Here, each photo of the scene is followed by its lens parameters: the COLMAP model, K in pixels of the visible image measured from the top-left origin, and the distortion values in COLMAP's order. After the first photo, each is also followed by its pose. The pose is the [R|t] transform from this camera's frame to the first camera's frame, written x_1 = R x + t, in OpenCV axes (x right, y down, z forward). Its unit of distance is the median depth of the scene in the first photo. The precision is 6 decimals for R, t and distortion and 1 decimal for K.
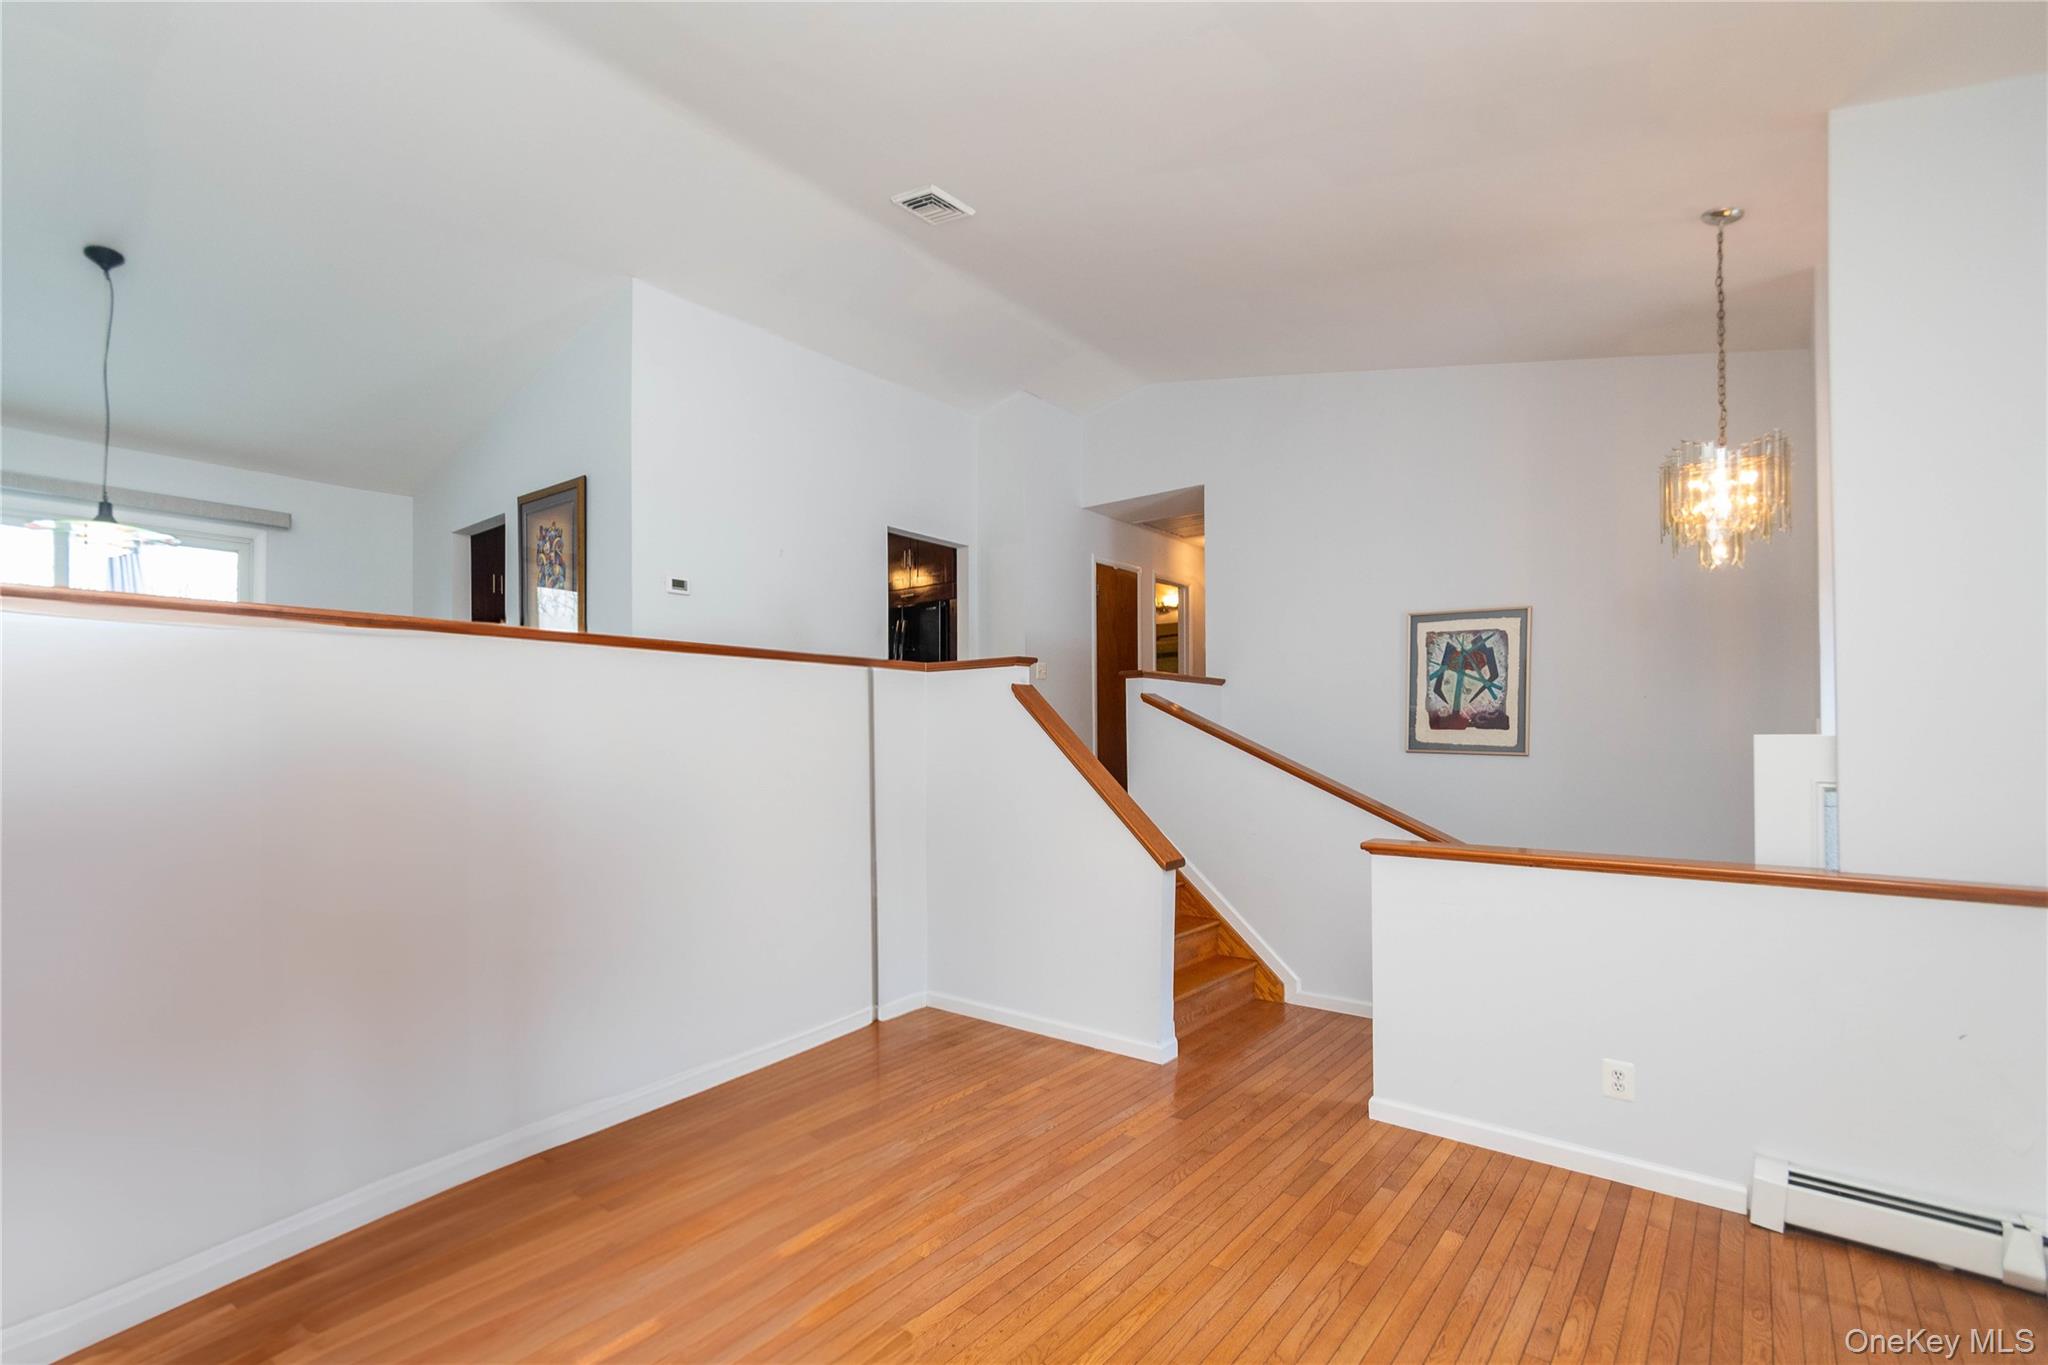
lens RADIAL K [[925.0, 0, 1014.5], [0, 925.0, 734.1], [0, 0, 1]] dist [-0.003476, -0.000967]
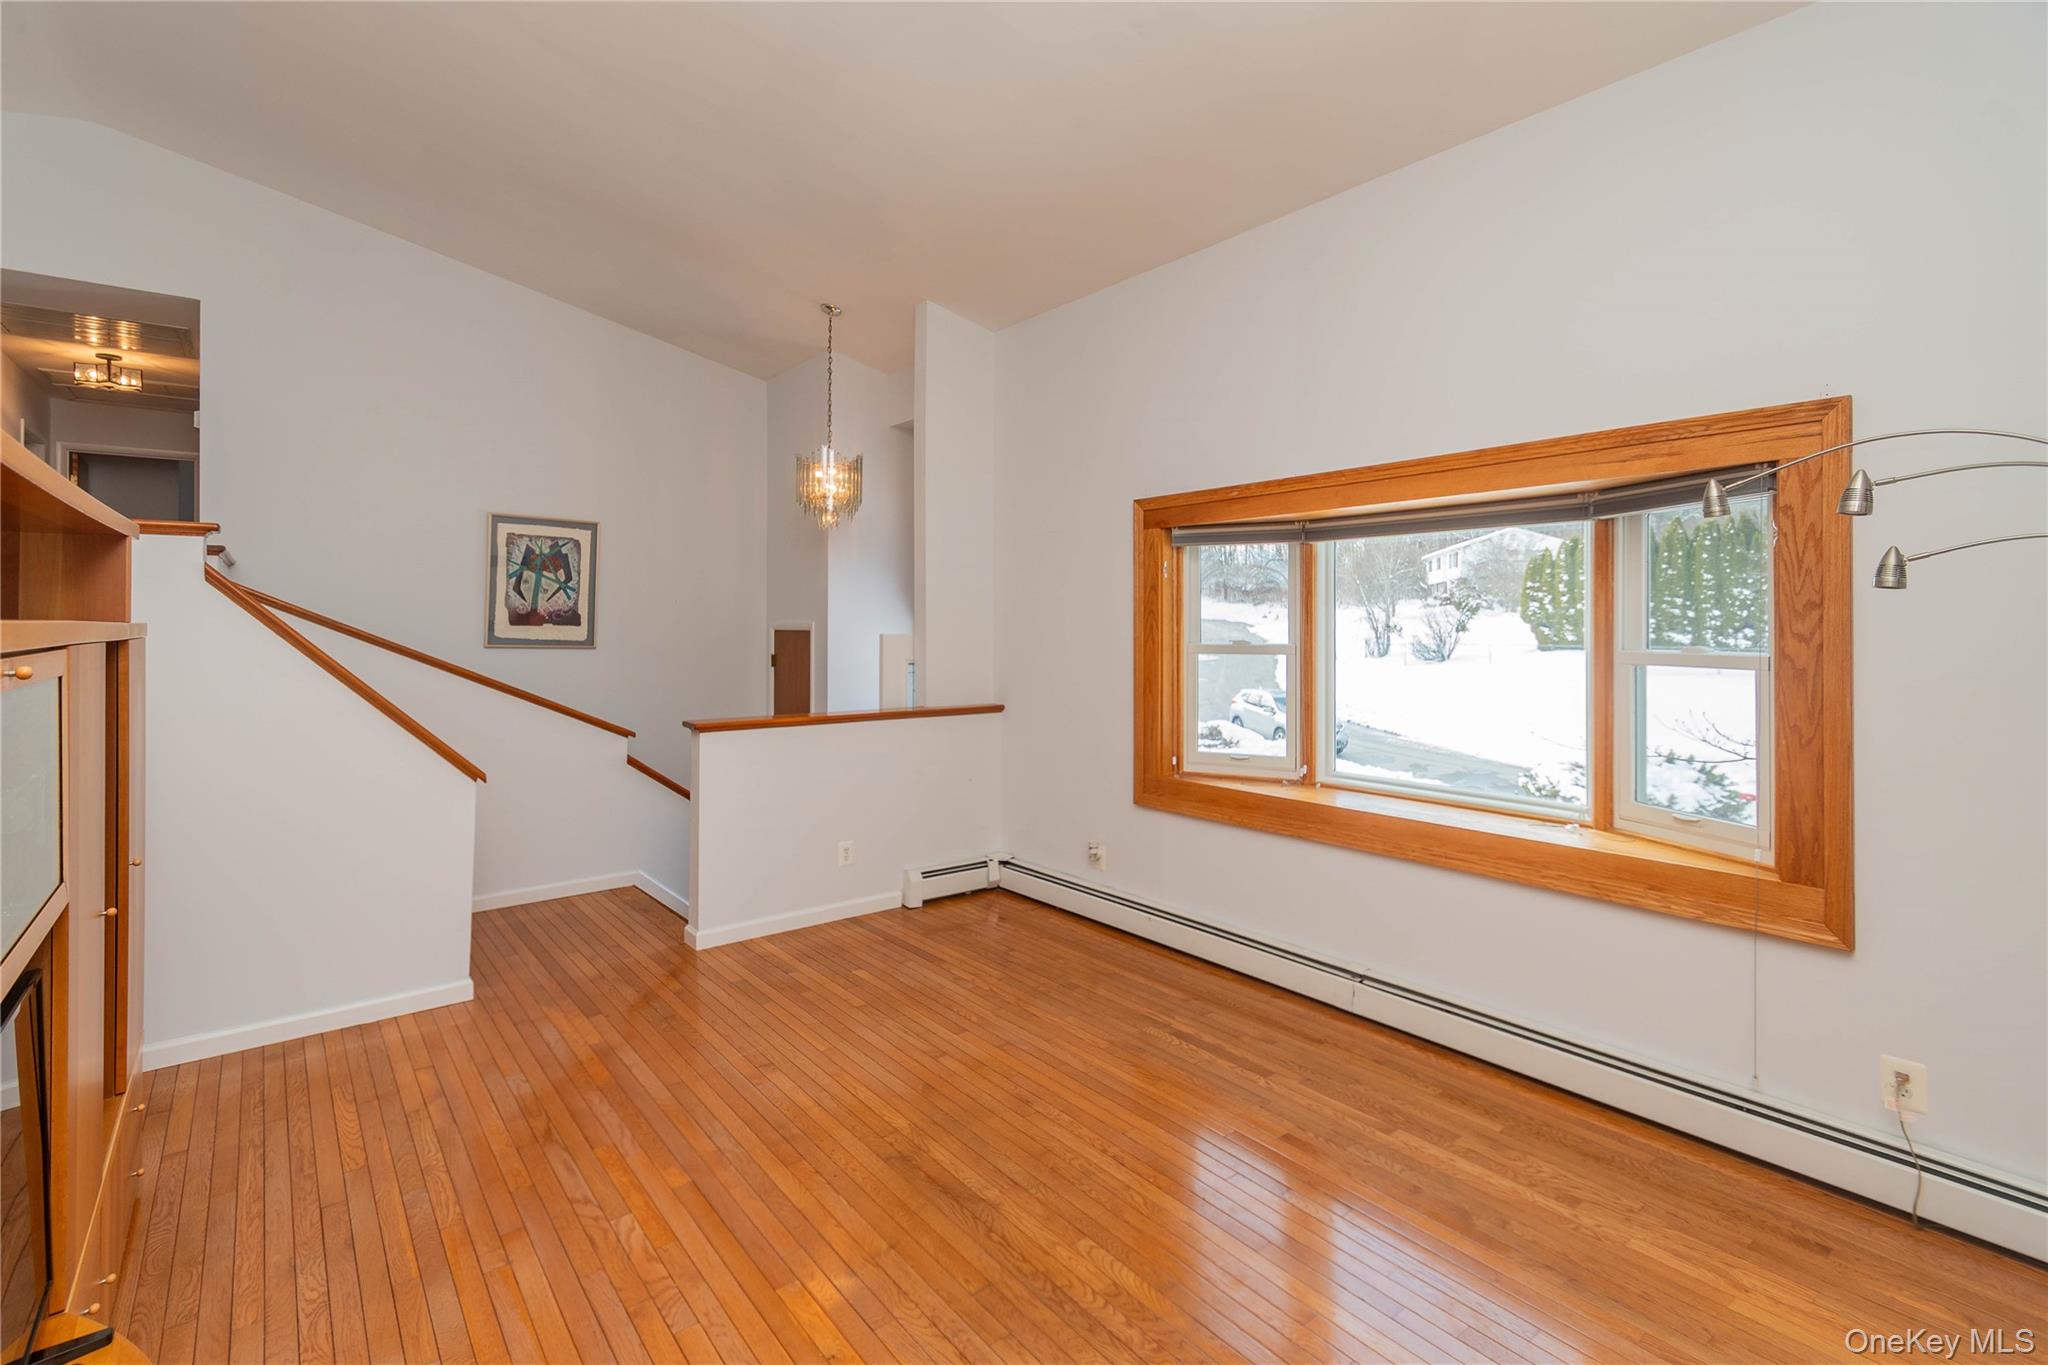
lens RADIAL K [[925.0, 0, 1017.2], [0, 925.0, 617.1], [0, 0, 1]] dist [-0.003476, -0.000967]
pose [[0.206364, 0.006175, 0.978456, -0.482410], [-0.007272, 0.999962, -0.004777, -0.014478], [-0.978448, -0.006129, 0.206401, 0.224854]]
